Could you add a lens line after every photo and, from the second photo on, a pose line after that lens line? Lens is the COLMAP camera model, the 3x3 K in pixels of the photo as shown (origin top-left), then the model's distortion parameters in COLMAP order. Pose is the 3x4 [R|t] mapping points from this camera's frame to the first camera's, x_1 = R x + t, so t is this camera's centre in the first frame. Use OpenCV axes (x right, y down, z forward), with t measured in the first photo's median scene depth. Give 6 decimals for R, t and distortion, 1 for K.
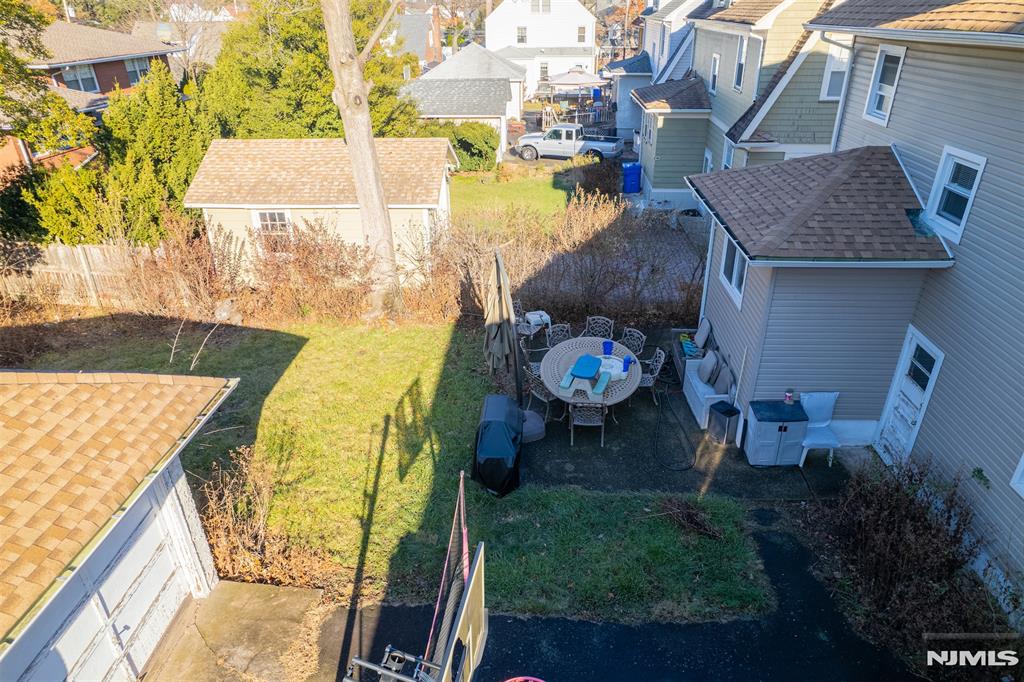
lens RADIAL K [[647.1, 0, 512.6], [0, 647.1, 343.3], [0, 0, 1]] dist [-0.041324, 0.019927]
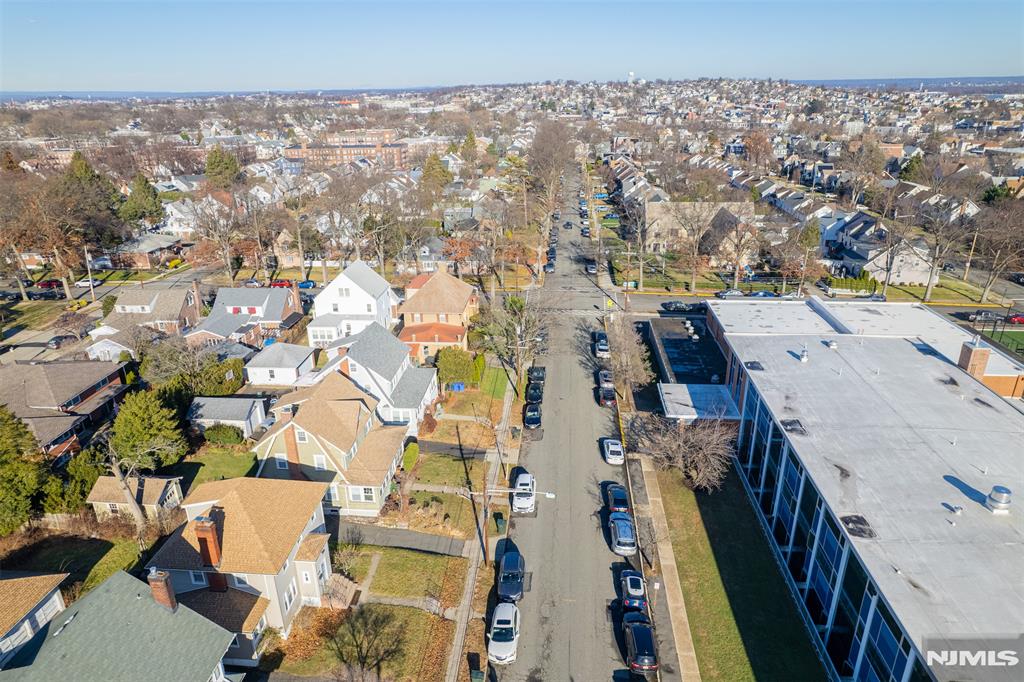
lens RADIAL K [[647.1, 0, 513.9], [0, 647.1, 339.5], [0, 0, 1]] dist [-0.041324, 0.019927]
pose [[0.999836, 0.009306, -0.015548, 1.828462], [-0.011012, 0.993475, -0.113514, -0.717054], [0.014390, 0.113667, 0.993415, -2.465432]]
